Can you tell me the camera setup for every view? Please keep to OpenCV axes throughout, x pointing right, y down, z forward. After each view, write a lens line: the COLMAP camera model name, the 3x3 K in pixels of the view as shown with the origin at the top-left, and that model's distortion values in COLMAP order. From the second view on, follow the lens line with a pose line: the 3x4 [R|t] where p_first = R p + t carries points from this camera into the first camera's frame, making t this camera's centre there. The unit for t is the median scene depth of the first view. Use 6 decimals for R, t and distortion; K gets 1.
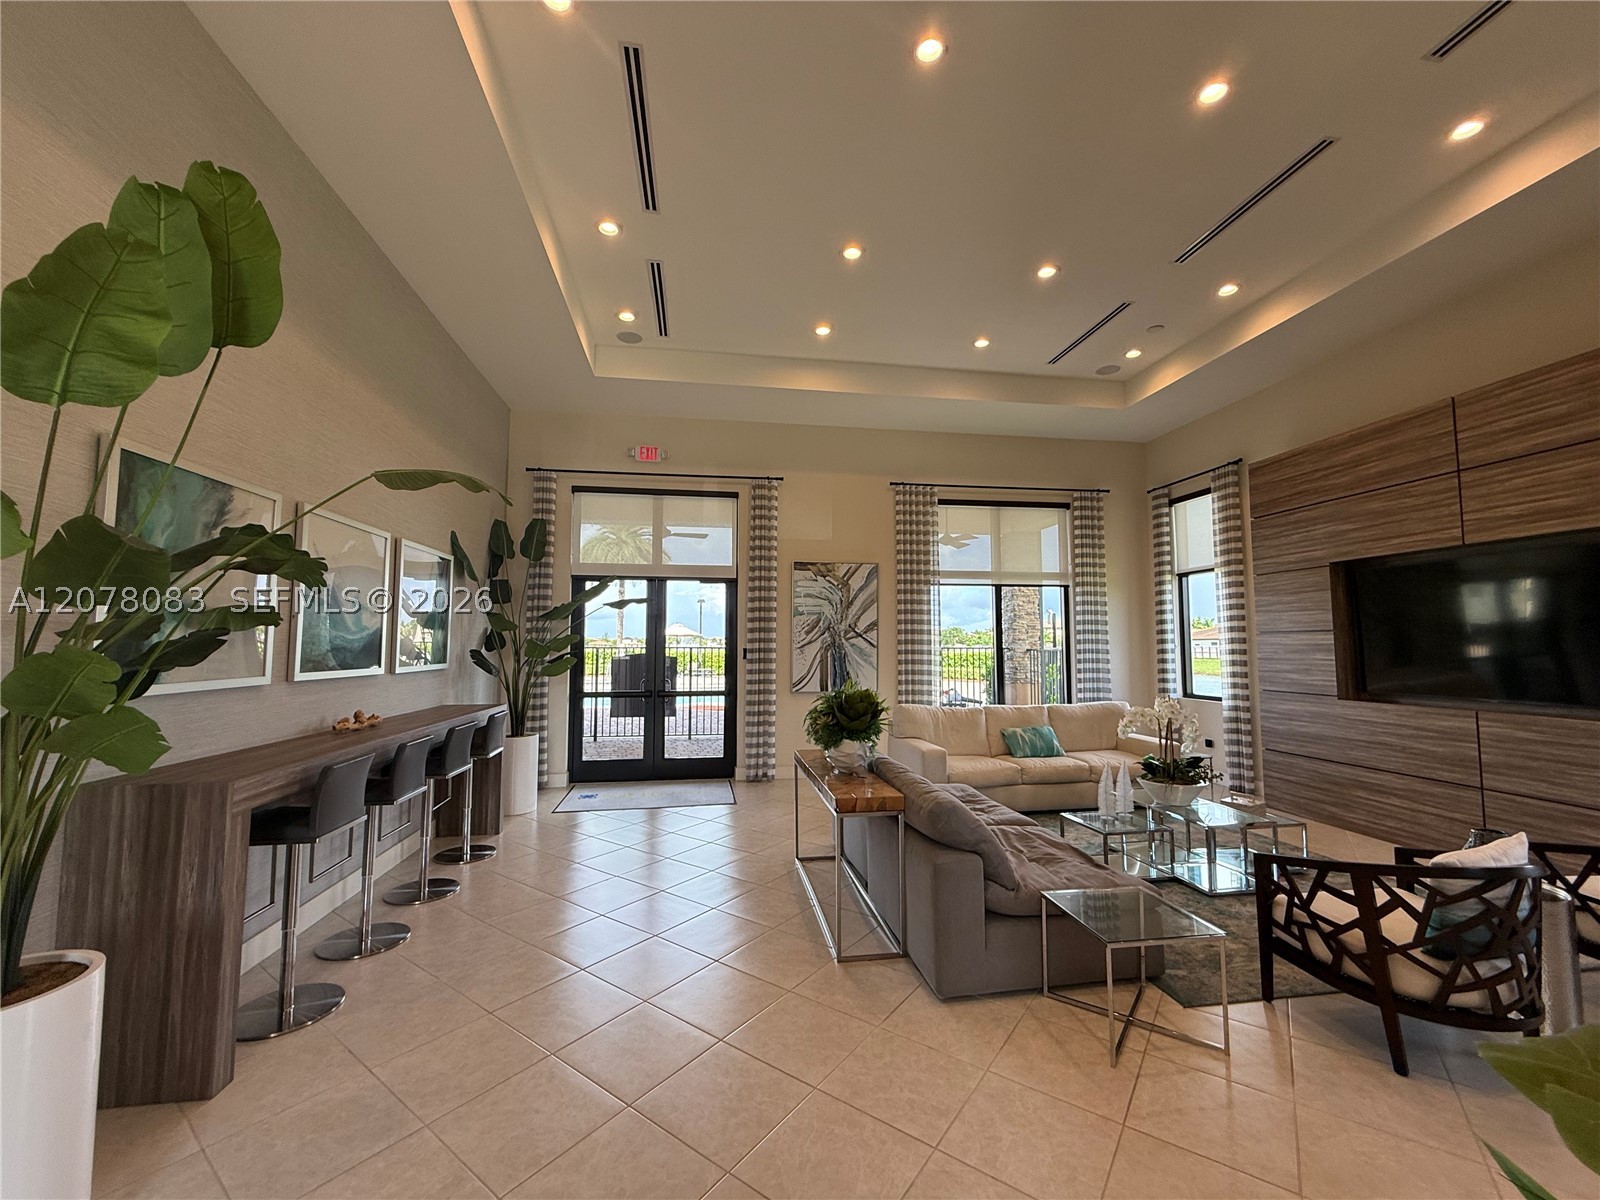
lens RADIAL K [[639.0, 0, 801.8], [0, 639.0, 598.5], [0, 0, 1]] dist [0.001565, 0.000197]
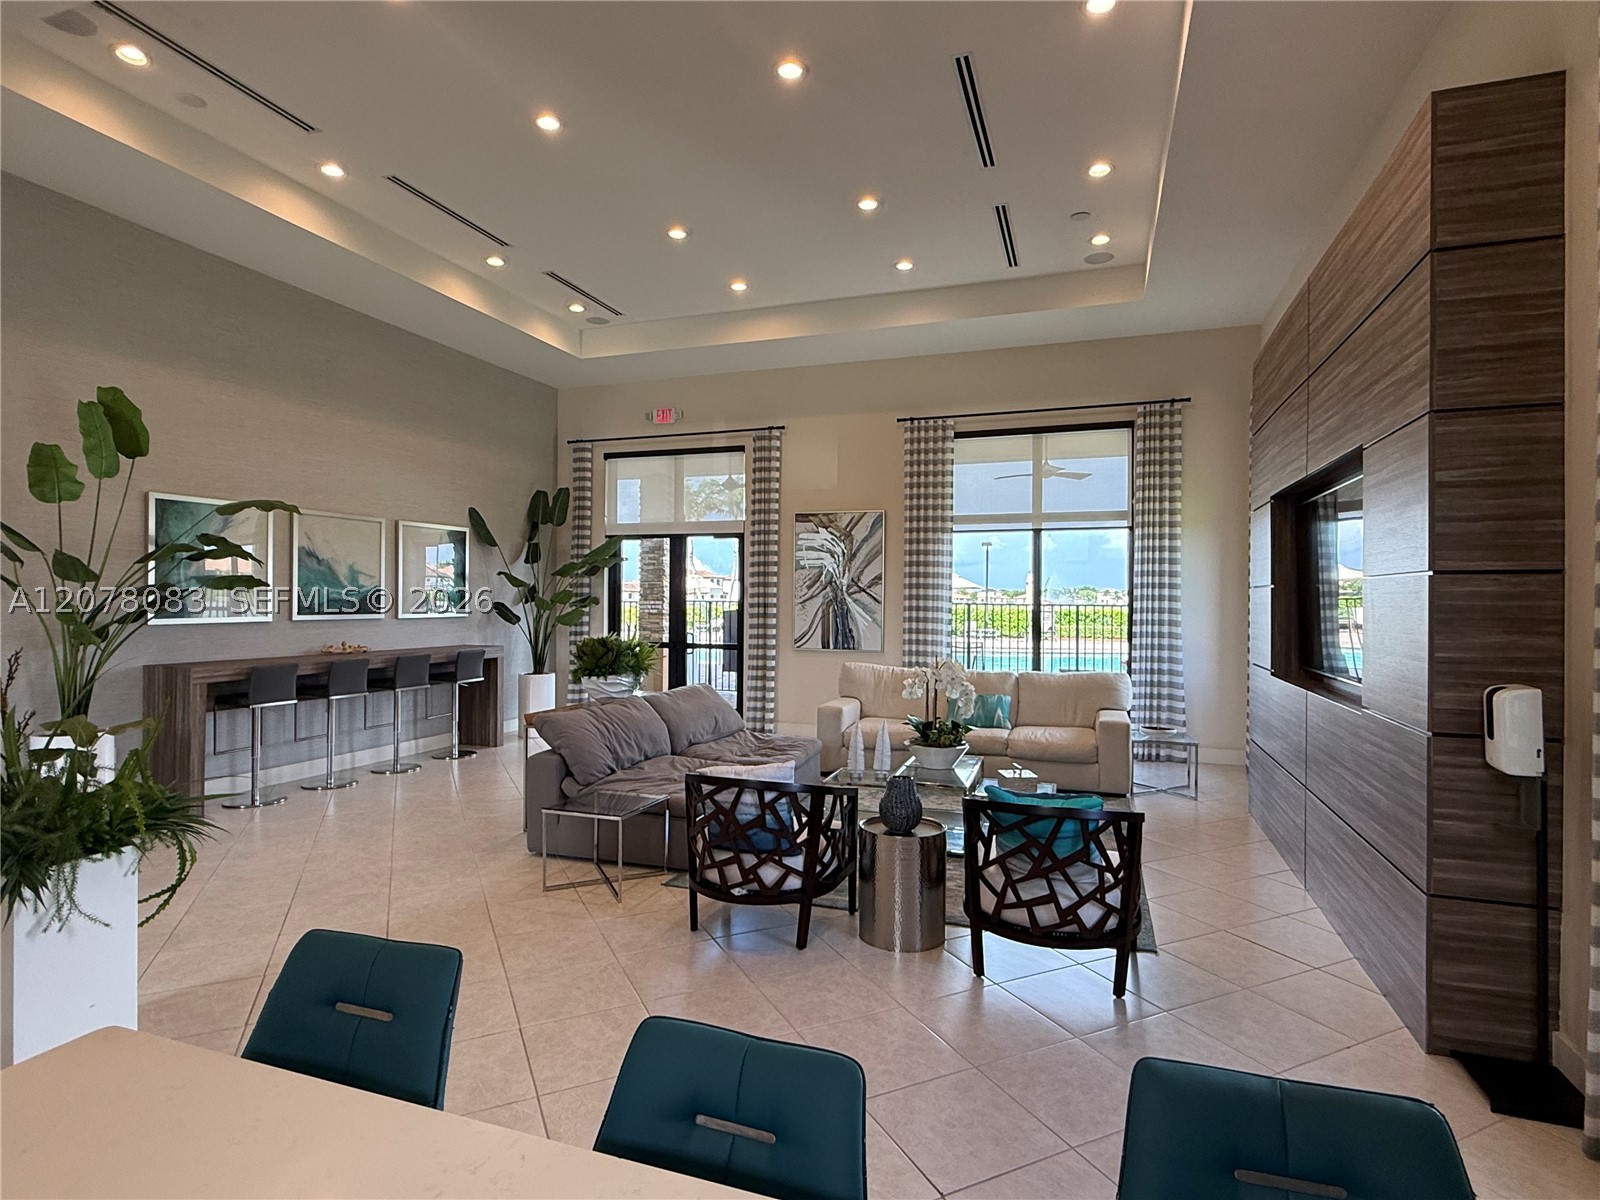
lens RADIAL K [[833.8, 0, 802.1], [0, 833.8, 598.2], [0, 0, 1]] dist [0.001564, 0.000267]
pose [[0.881137, 0.006321, -0.472818, 0.588663], [0.028058, 0.997450, 0.065623, -0.012547], [0.472028, -0.071089, 0.878713, -0.106192]]
